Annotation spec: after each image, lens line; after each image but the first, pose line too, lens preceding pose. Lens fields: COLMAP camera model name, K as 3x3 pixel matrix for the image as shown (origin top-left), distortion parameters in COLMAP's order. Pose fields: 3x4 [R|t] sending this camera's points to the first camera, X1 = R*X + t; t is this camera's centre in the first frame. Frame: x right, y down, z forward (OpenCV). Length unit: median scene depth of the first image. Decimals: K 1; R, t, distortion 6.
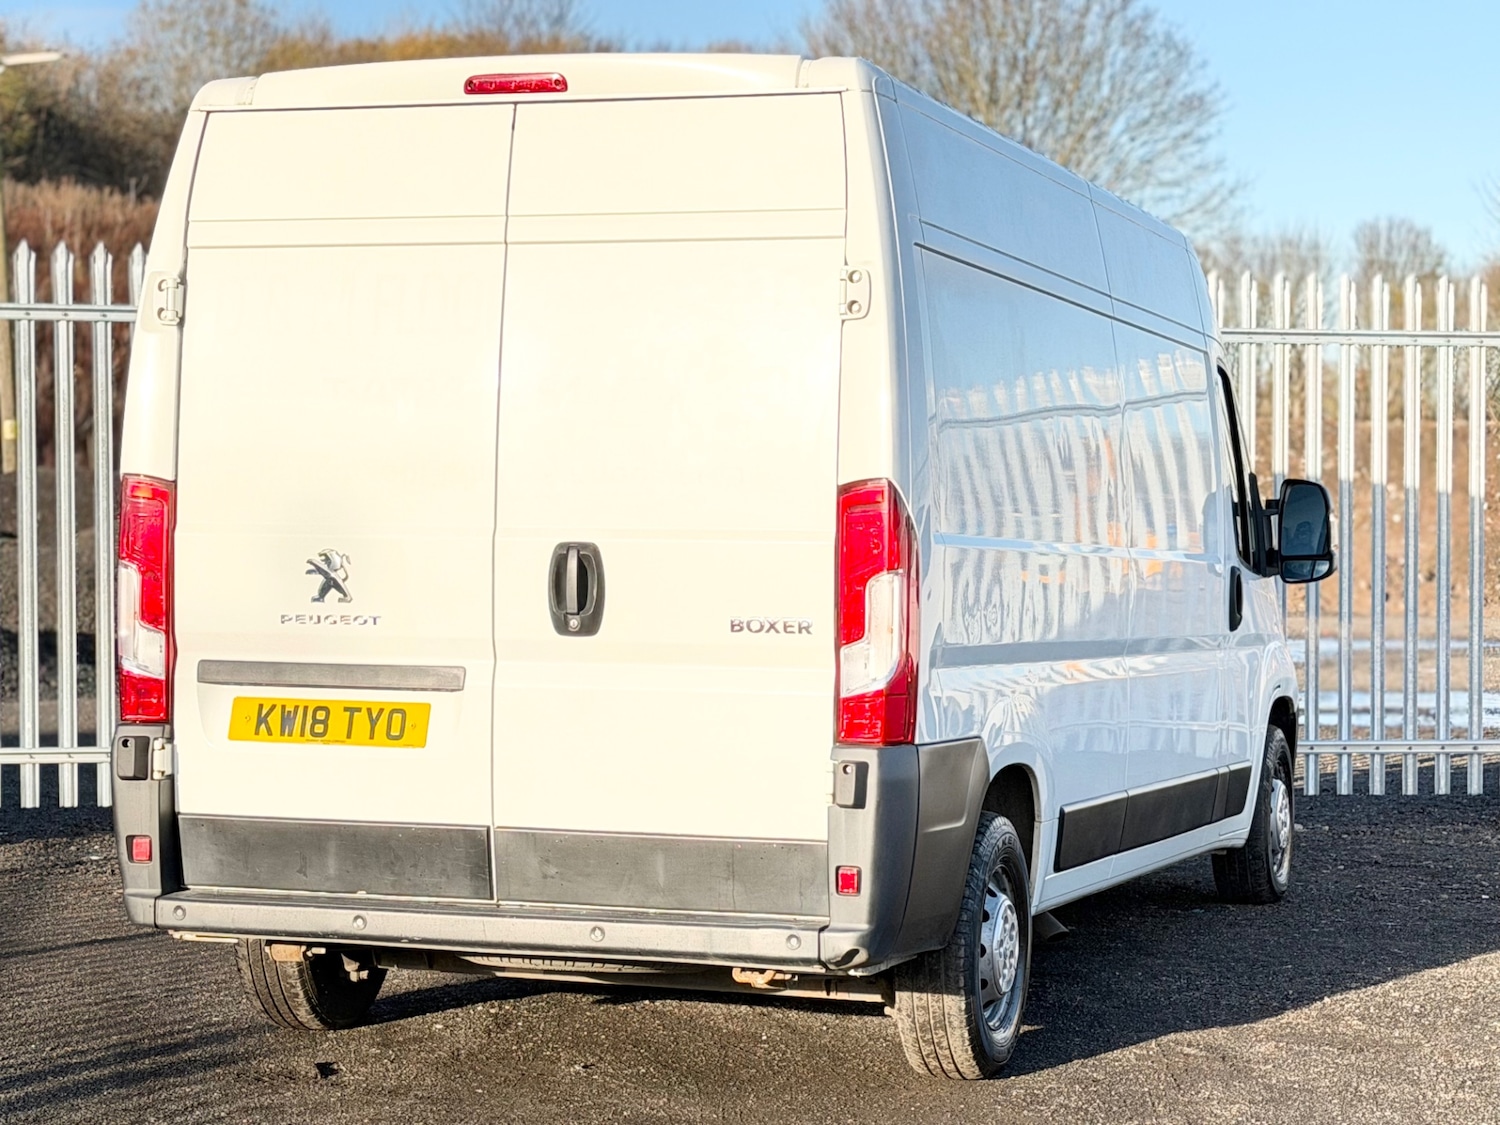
lens RADIAL K [[3295.4, 0, 747.4], [0, 3295.4, 586.9], [0, 0, 1]] dist [0.131696, 0.324808]
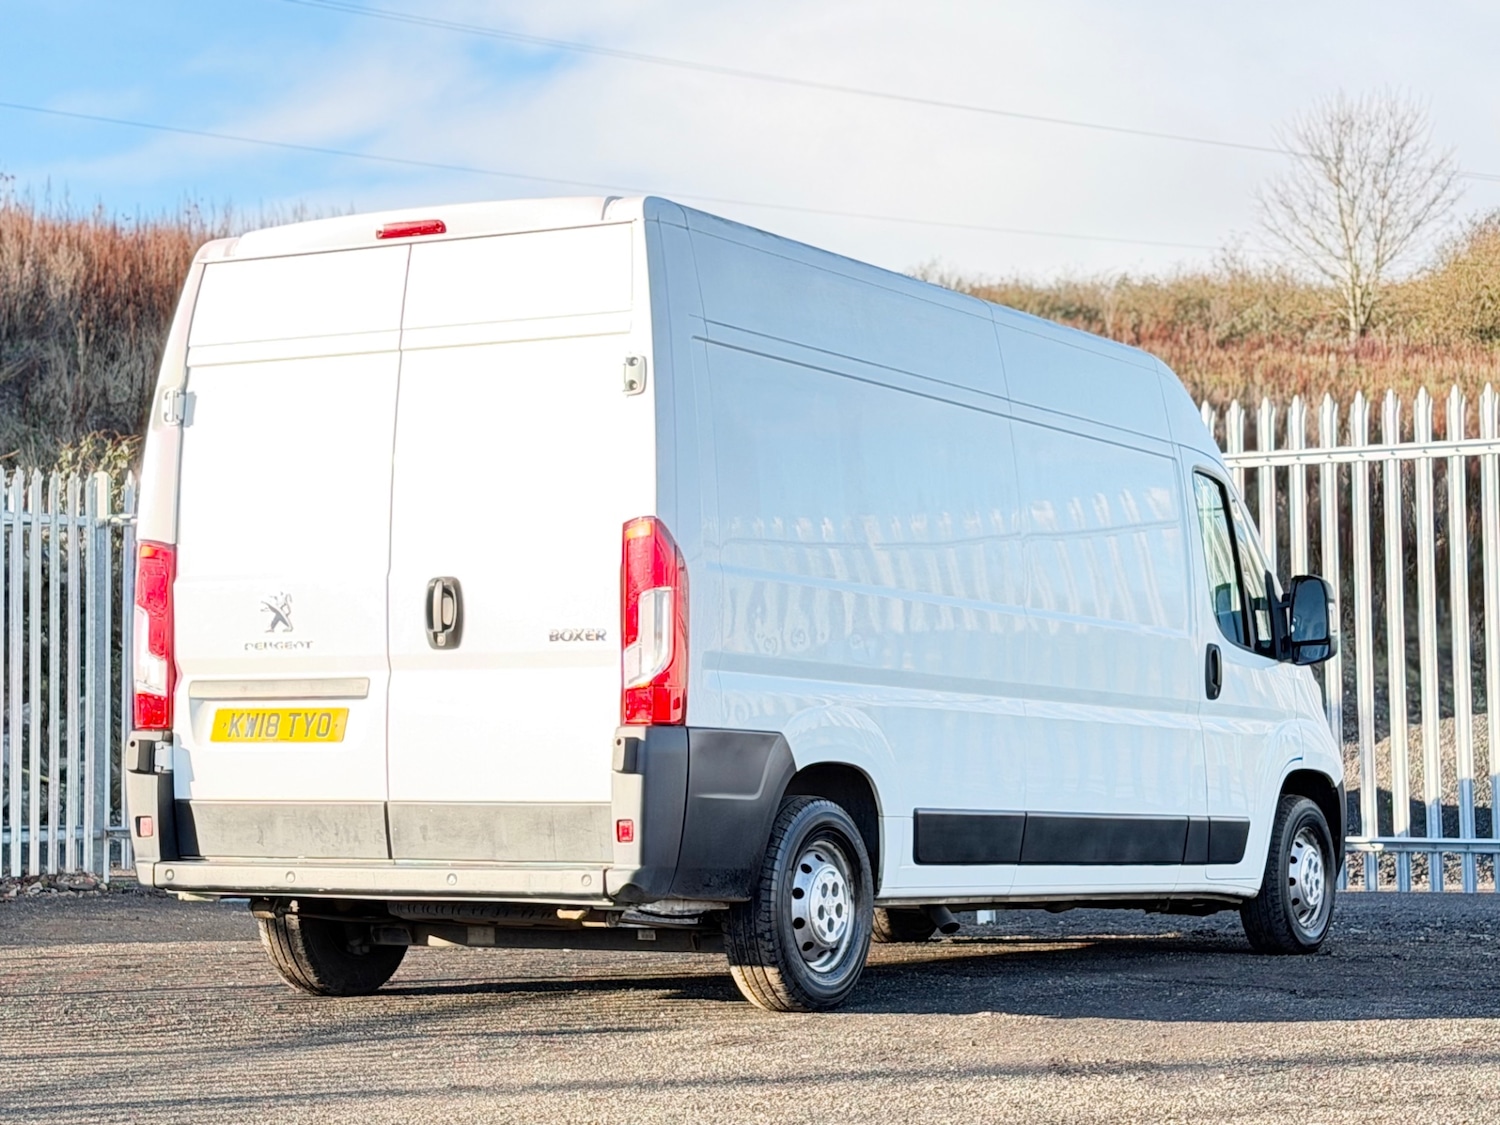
lens RADIAL K [[3295.4, 0, 747.4], [0, 3295.4, 586.9], [0, 0, 1]] dist [0.131696, 0.324808]
pose [[0.978920, -0.020886, -0.203172, 0.317437], [0.005612, 0.997133, -0.075467, 0.085930], [0.204166, 0.072736, 0.976230, -0.228403]]
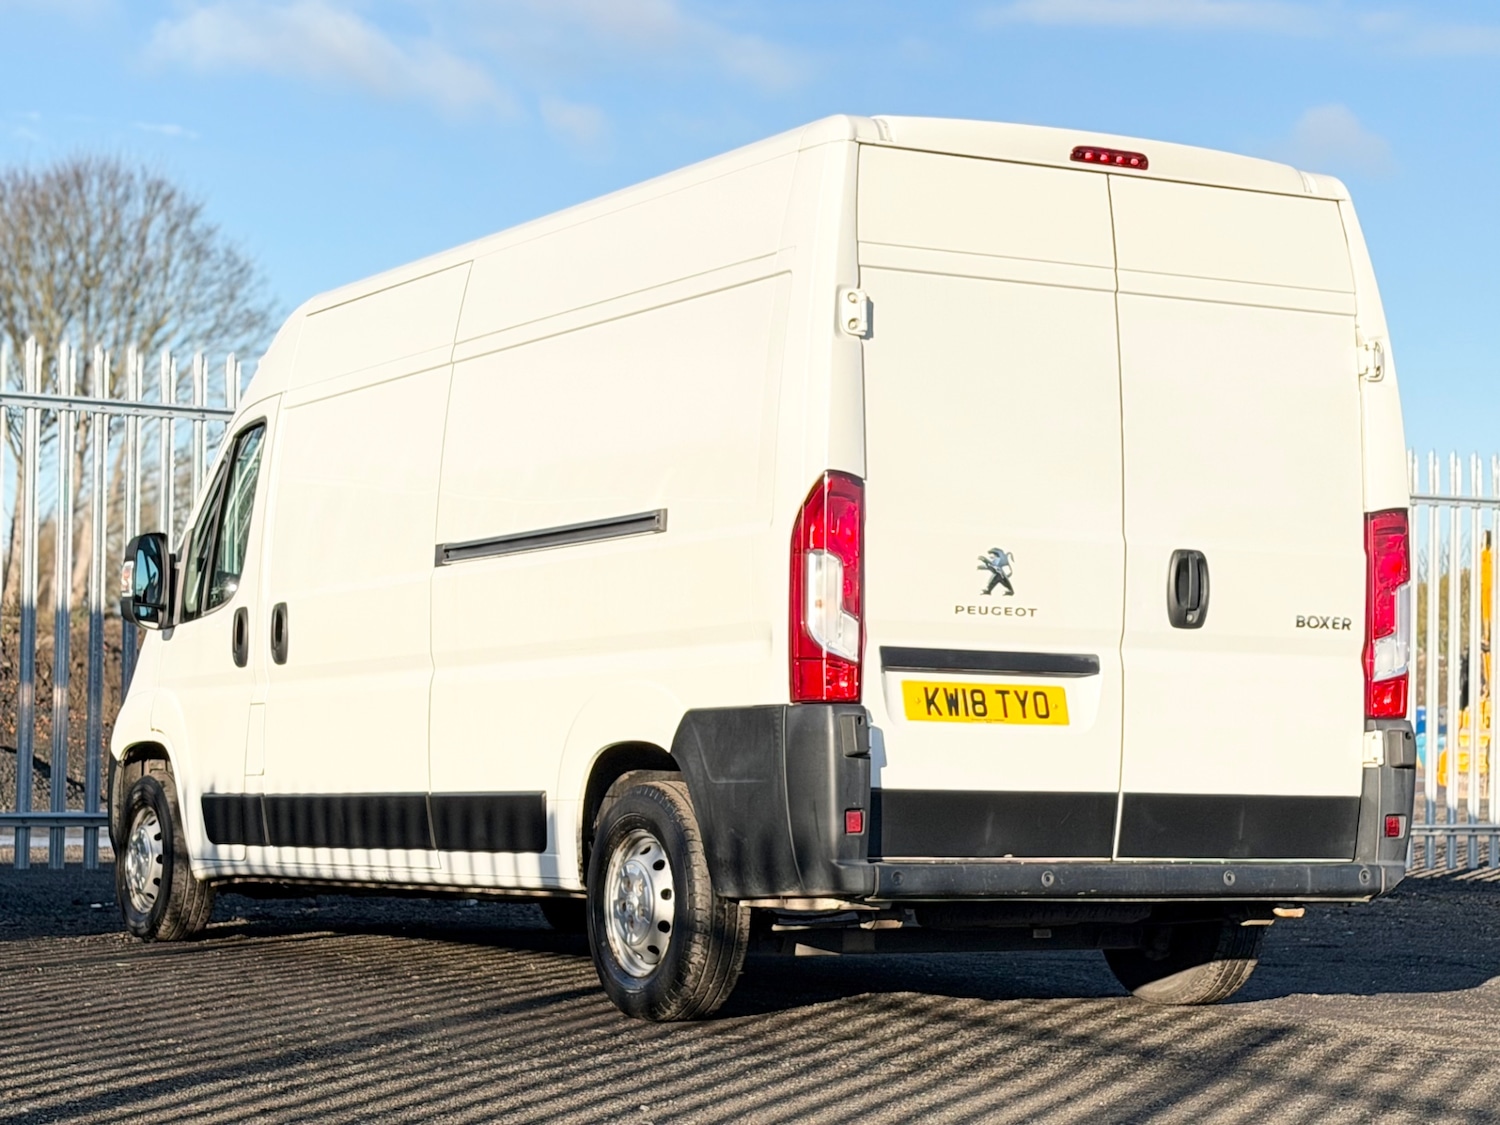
lens RADIAL K [[3295.4, 0, 747.4], [0, 3295.4, 586.9], [0, 0, 1]] dist [0.131696, 0.324808]
pose [[0.660103, 0.038295, 0.750199, -1.017185], [0.004065, 0.998503, -0.054547, 0.062243], [-0.751164, 0.039056, 0.658959, 0.328802]]
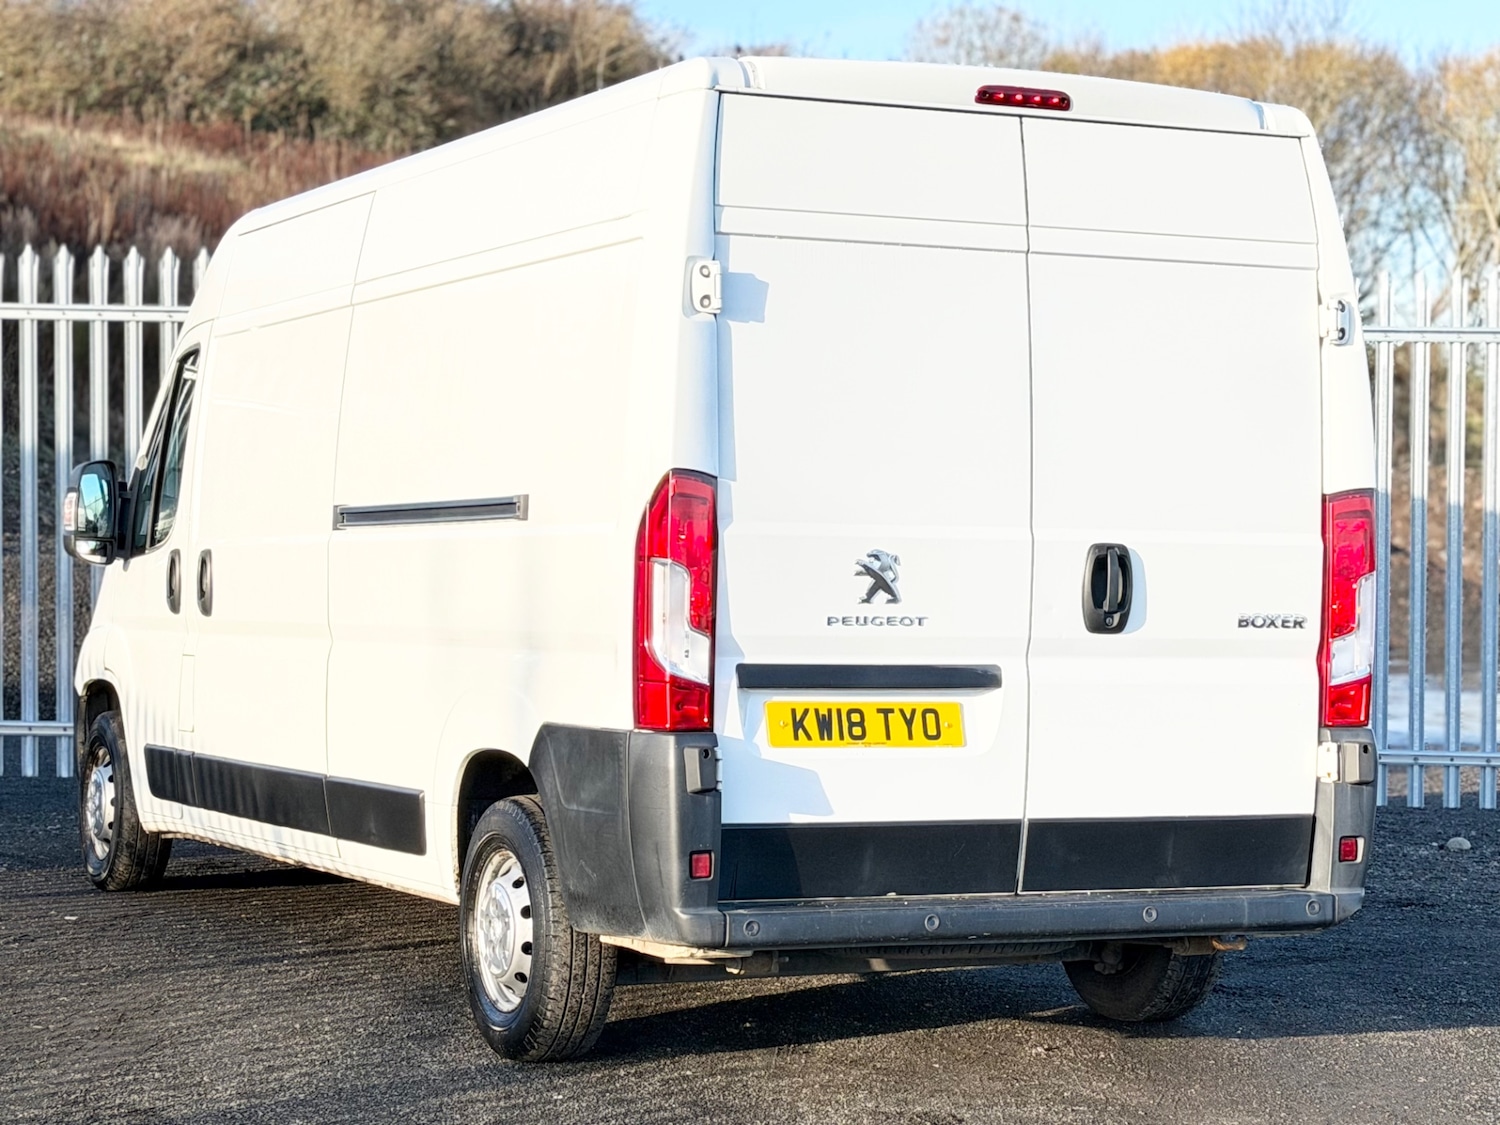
lens RADIAL K [[3295.4, 0, 747.4], [0, 3295.4, 586.9], [0, 0, 1]] dist [0.131696, 0.324808]
pose [[0.718501, -0.008140, 0.695478, -0.841268], [0.000671, 0.999939, 0.011011, -0.011189], [-0.695525, -0.007445, 0.718463, 0.316671]]
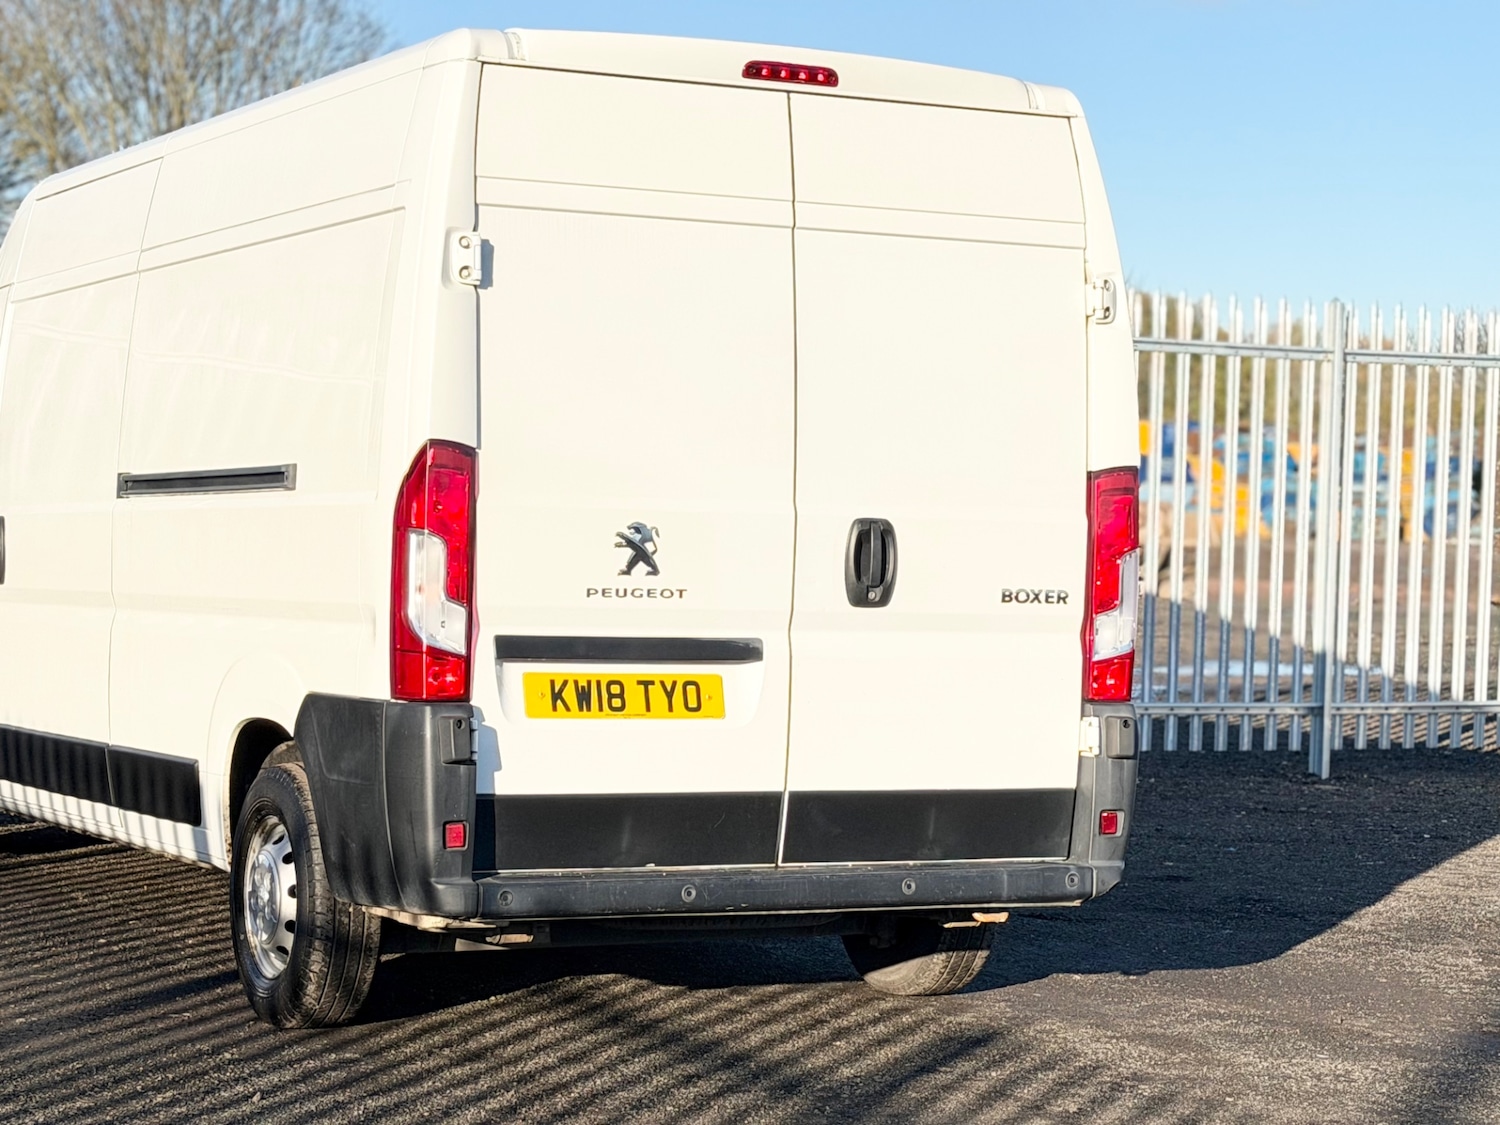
lens RADIAL K [[3295.4, 0, 747.4], [0, 3295.4, 586.9], [0, 0, 1]] dist [0.131696, 0.324808]
pose [[0.695922, -0.007140, 0.718082, -0.815148], [-0.007905, 0.999814, 0.017603, -0.009646], [-0.718074, -0.017926, 0.695736, 0.285907]]
